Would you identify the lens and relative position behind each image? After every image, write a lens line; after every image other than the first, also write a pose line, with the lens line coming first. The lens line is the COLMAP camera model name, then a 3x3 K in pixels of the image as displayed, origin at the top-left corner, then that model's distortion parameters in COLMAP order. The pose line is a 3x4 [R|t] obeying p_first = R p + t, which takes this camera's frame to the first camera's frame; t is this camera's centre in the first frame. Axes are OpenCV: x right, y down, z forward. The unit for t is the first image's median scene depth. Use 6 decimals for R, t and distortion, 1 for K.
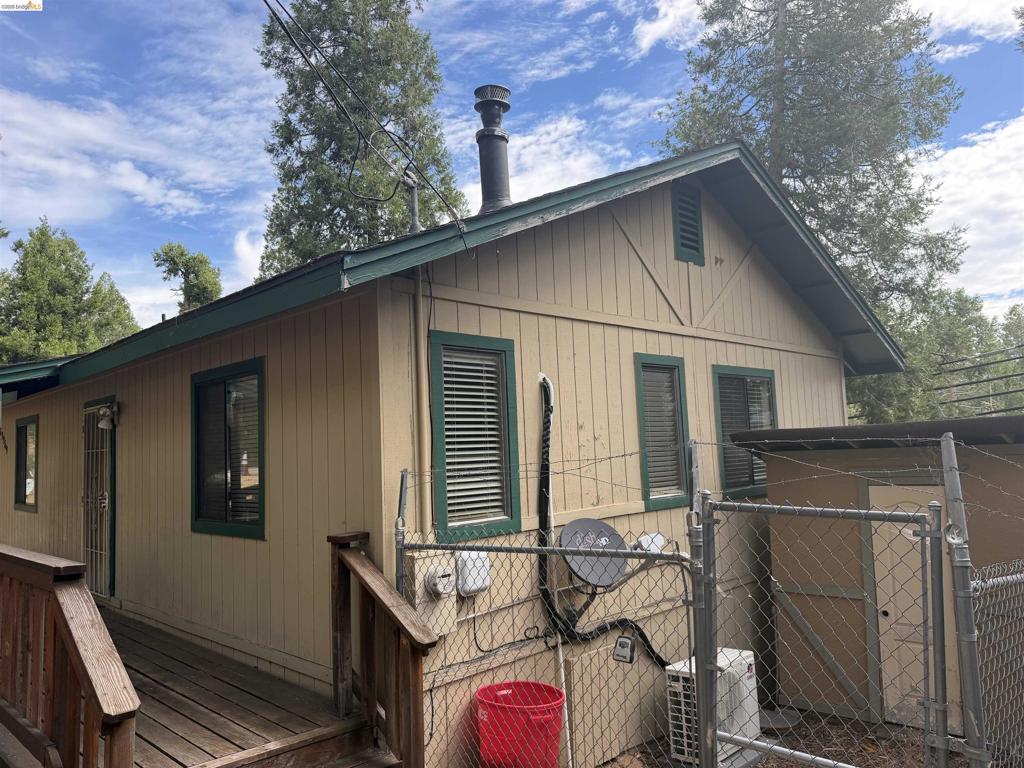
lens RADIAL K [[734.7, 0, 514.8], [0, 734.7, 366.7], [0, 0, 1]] dist [0.082521, -0.133858]
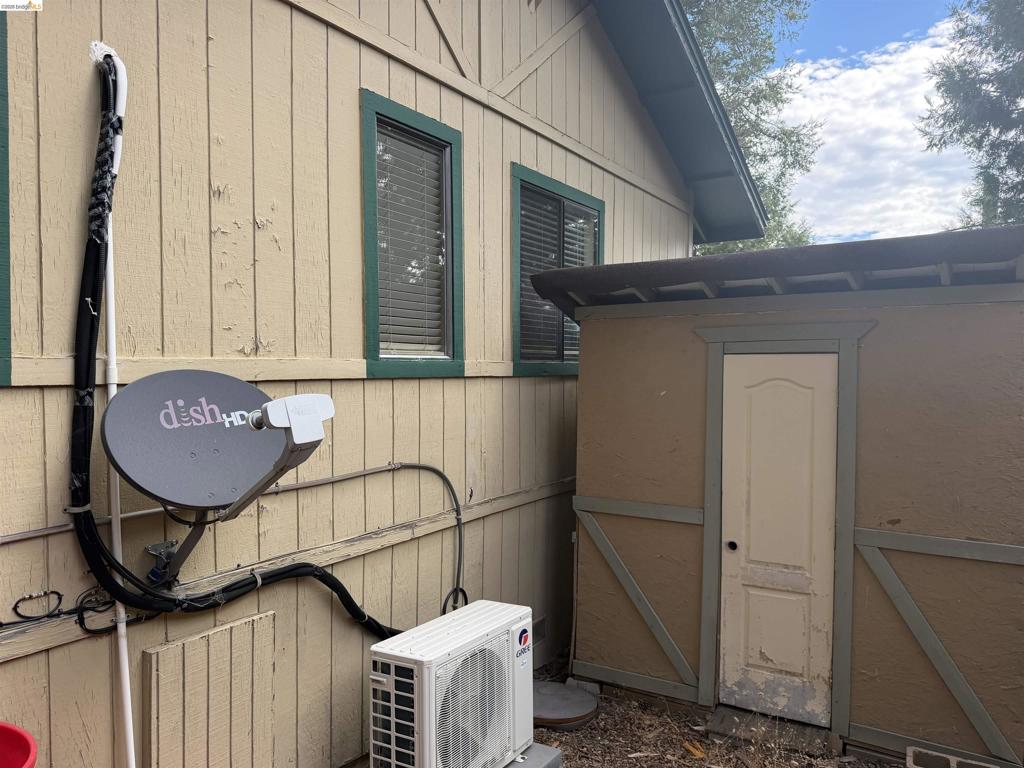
lens RADIAL K [[734.7, 0, 514.8], [0, 734.7, 366.7], [0, 0, 1]] dist [0.082521, -0.133858]
pose [[0.977533, 0.042950, 0.206362, 0.169138], [-0.064739, 0.992877, 0.100020, 0.122447], [-0.200596, -0.111133, 0.973350, 0.422711]]
